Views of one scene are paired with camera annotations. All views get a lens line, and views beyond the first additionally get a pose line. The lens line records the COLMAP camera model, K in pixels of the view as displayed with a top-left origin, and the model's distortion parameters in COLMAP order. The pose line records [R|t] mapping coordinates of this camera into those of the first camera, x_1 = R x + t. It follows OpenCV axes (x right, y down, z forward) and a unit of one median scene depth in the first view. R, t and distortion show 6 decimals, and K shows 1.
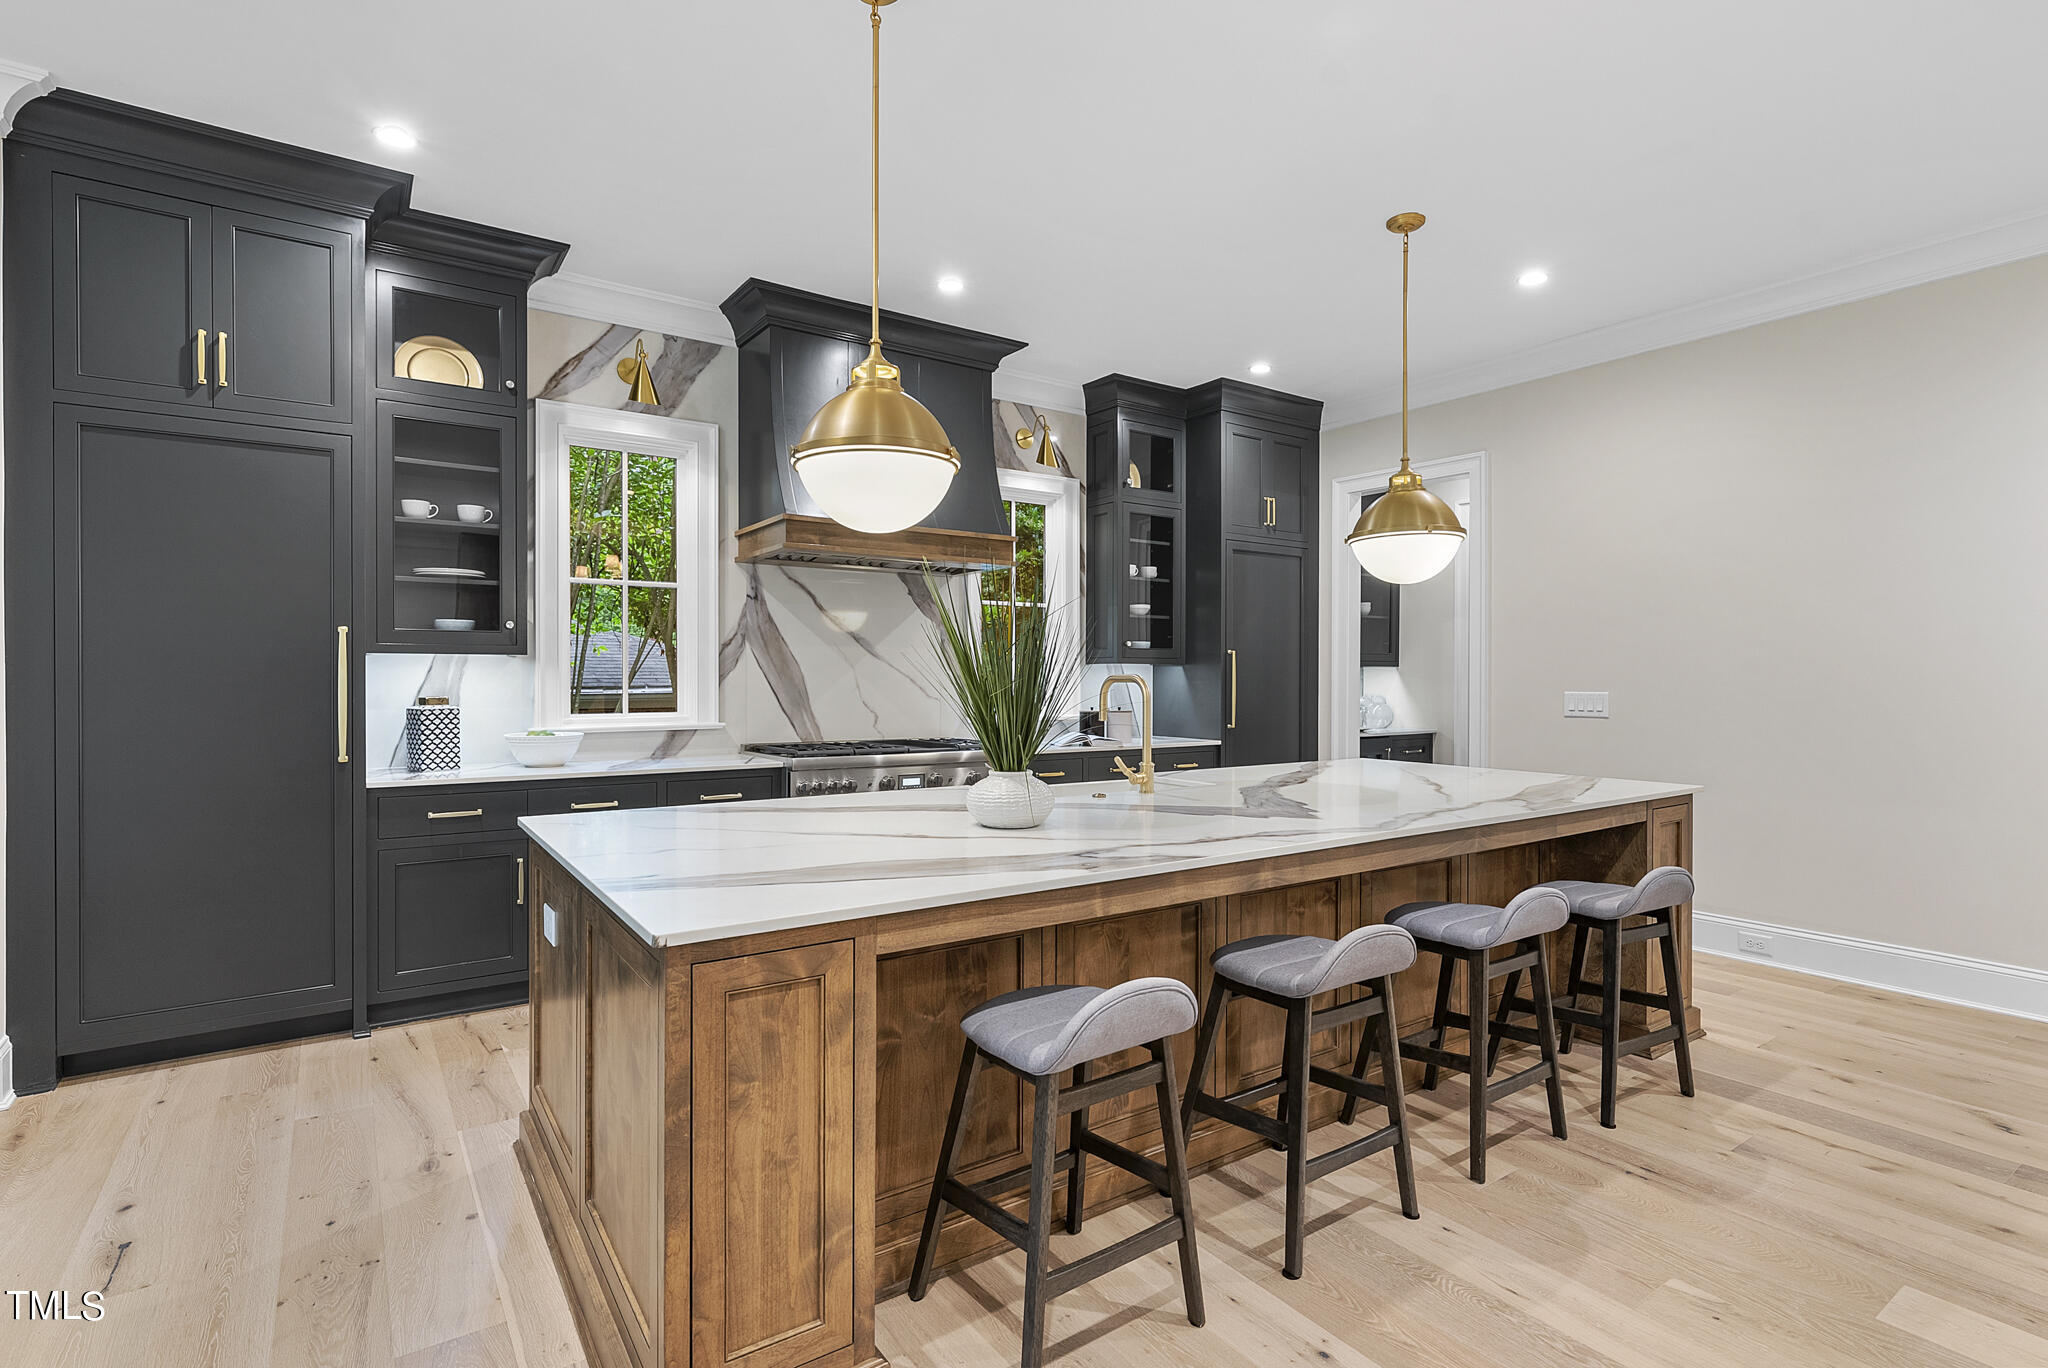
lens RADIAL K [[974.7, 0, 1028.6], [0, 974.7, 681.8], [0, 0, 1]] dist [0.019000, -0.009246]
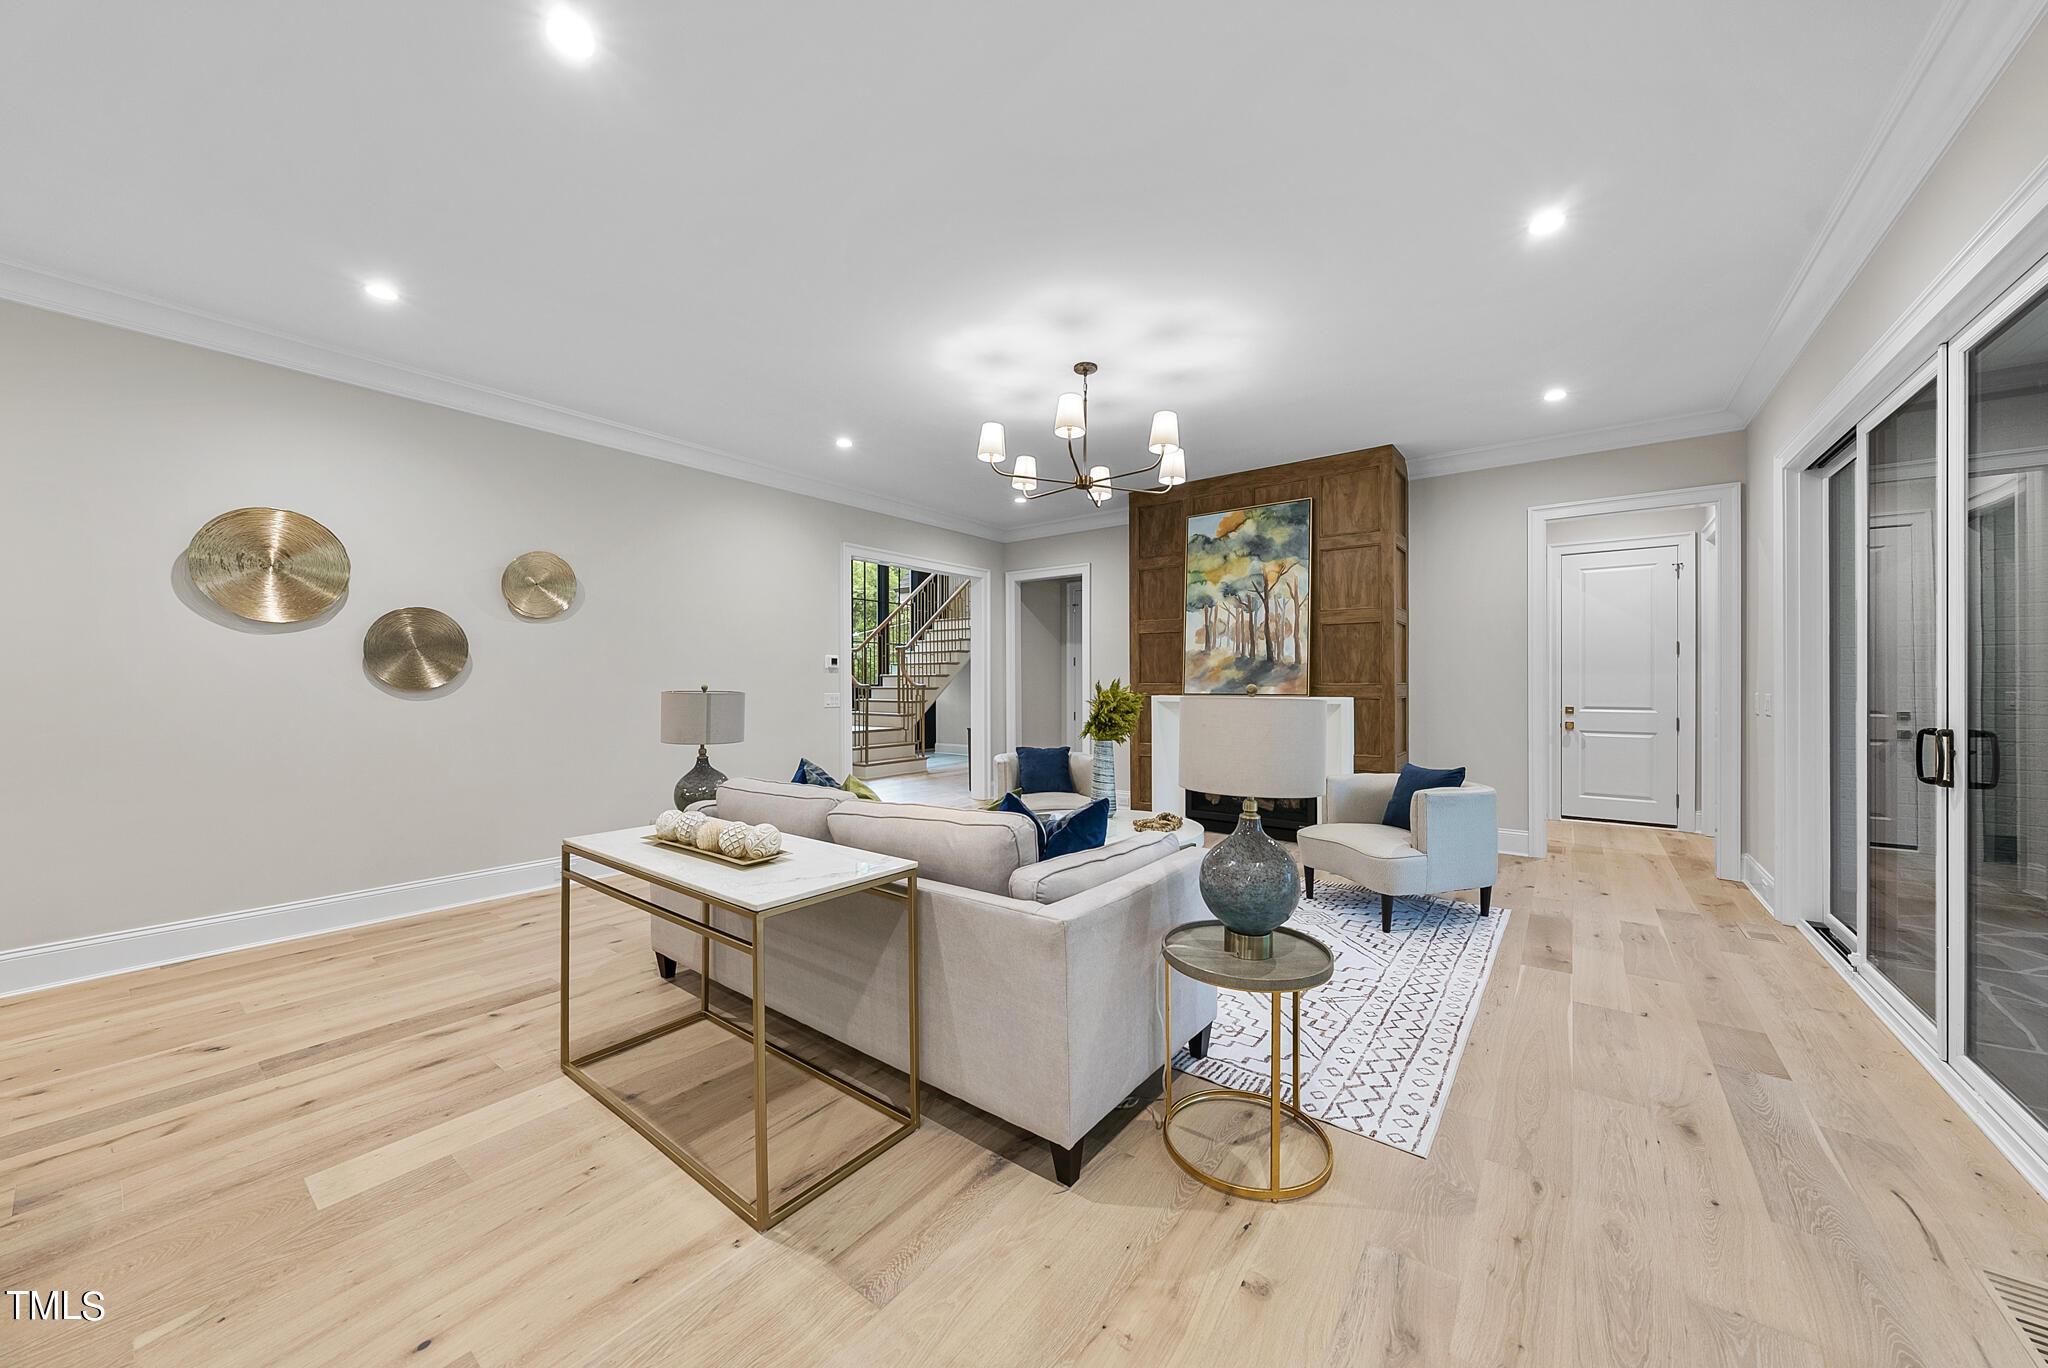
lens RADIAL K [[723.2, 0, 1030.5], [0, 723.2, 685.1], [0, 0, 1]] dist [0.000024, -0.000002]
pose [[-0.309084, -0.006114, 0.951015, -0.110454], [0.008449, 0.999922, 0.009175, -0.000164], [-0.950997, 0.010871, -0.309008, 0.190122]]
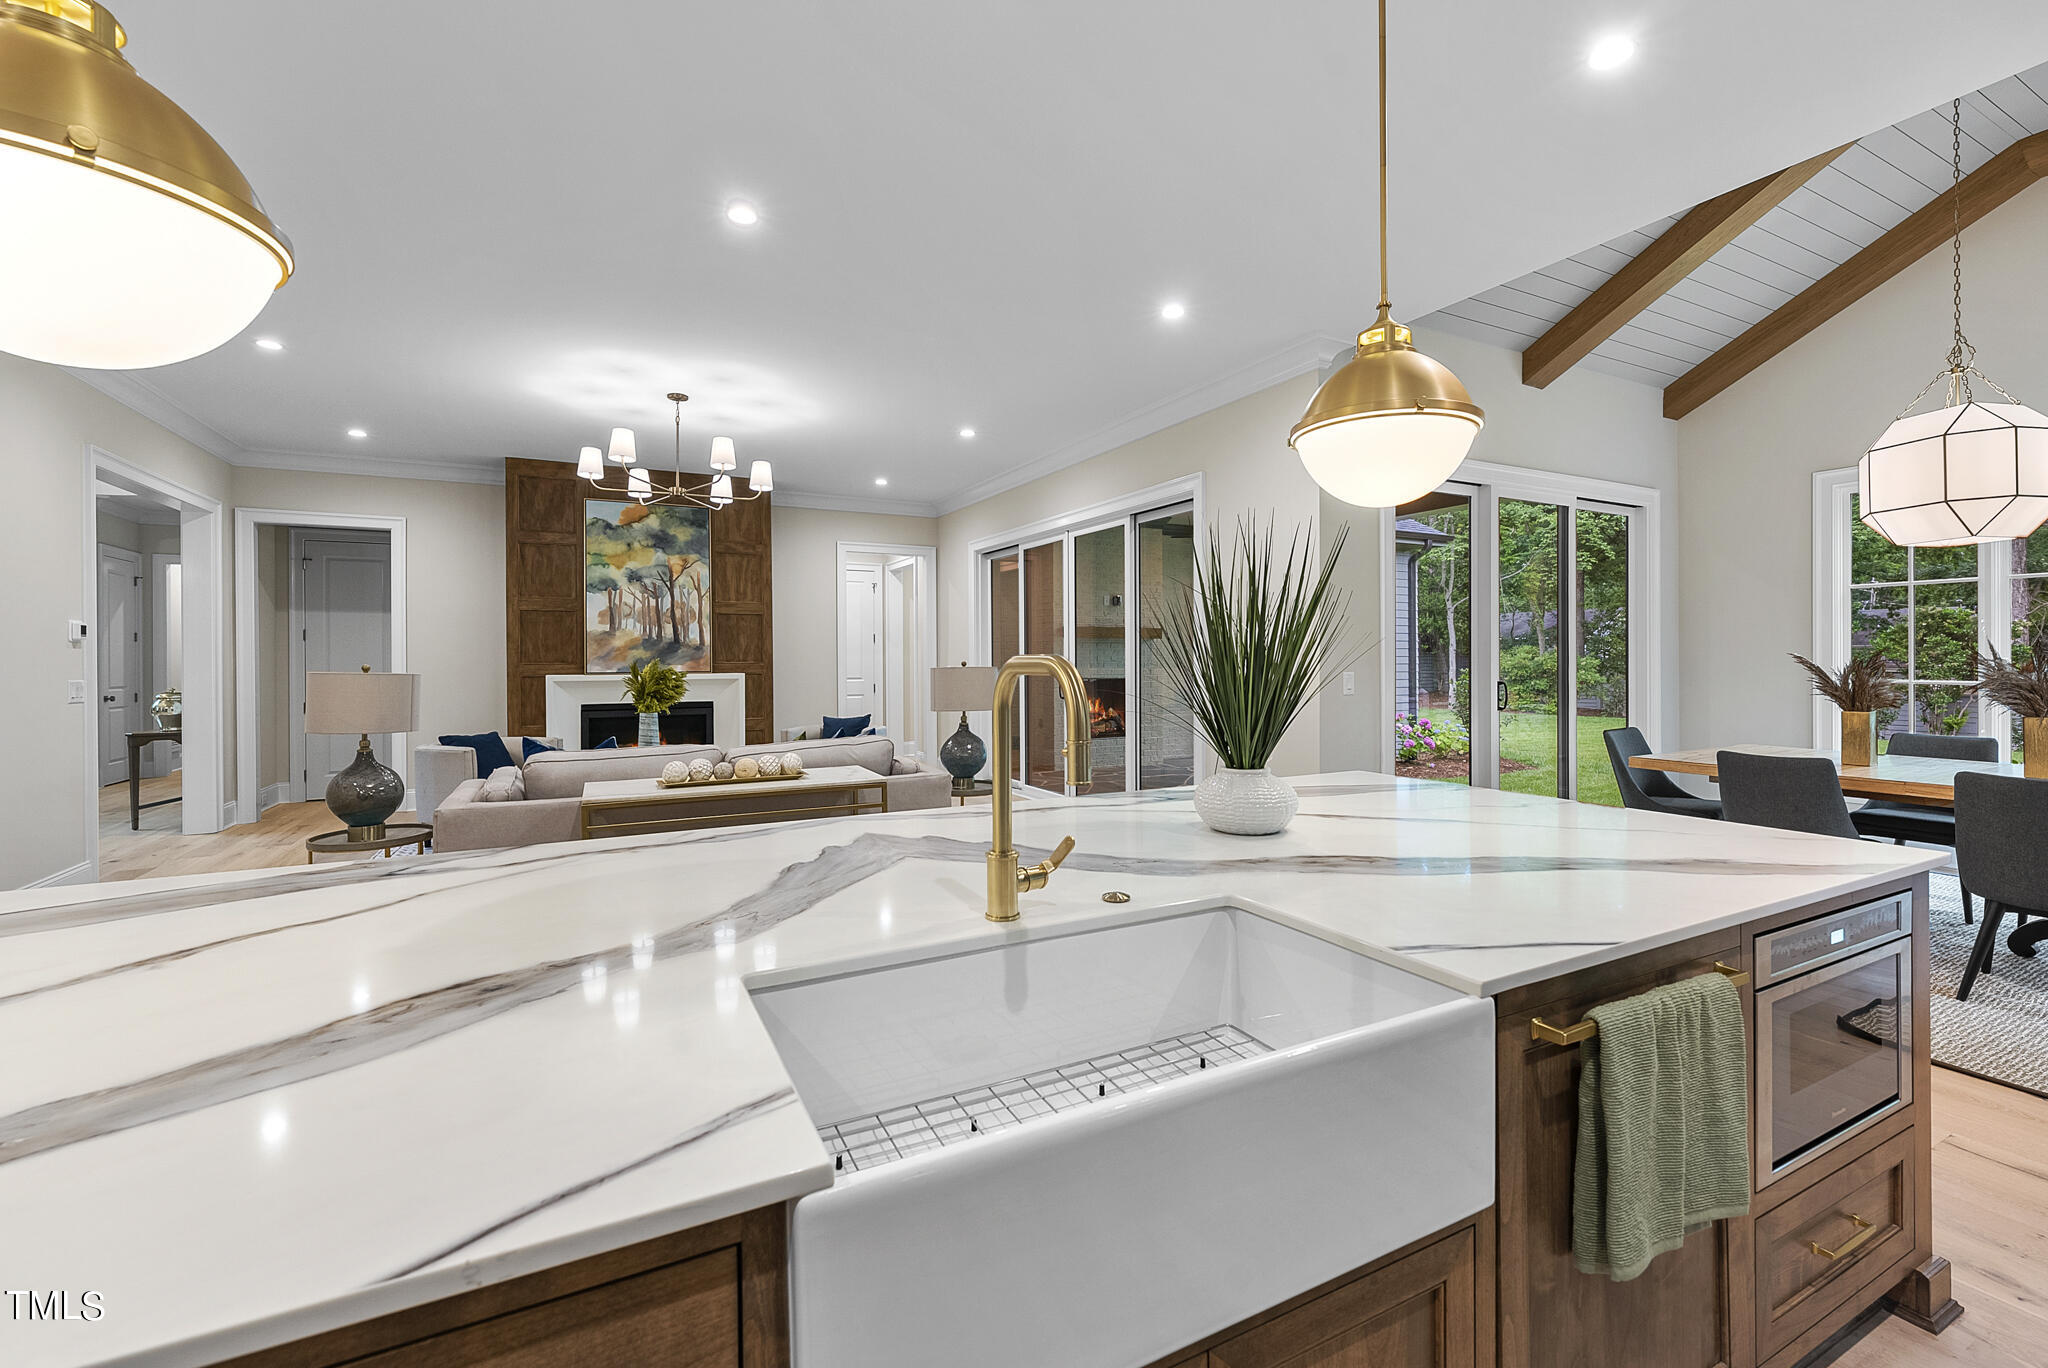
lens RADIAL K [[857.6, 0, 1029.0], [0, 857.6, 660.4], [0, 0, 1]] dist [0.000525, -0.000149]
pose [[-0.991388, 0.000844, 0.130955, 0.040546], [0.002124, 0.999951, 0.009638, -0.006794], [-0.130941, 0.009833, -0.991341, 1.012572]]
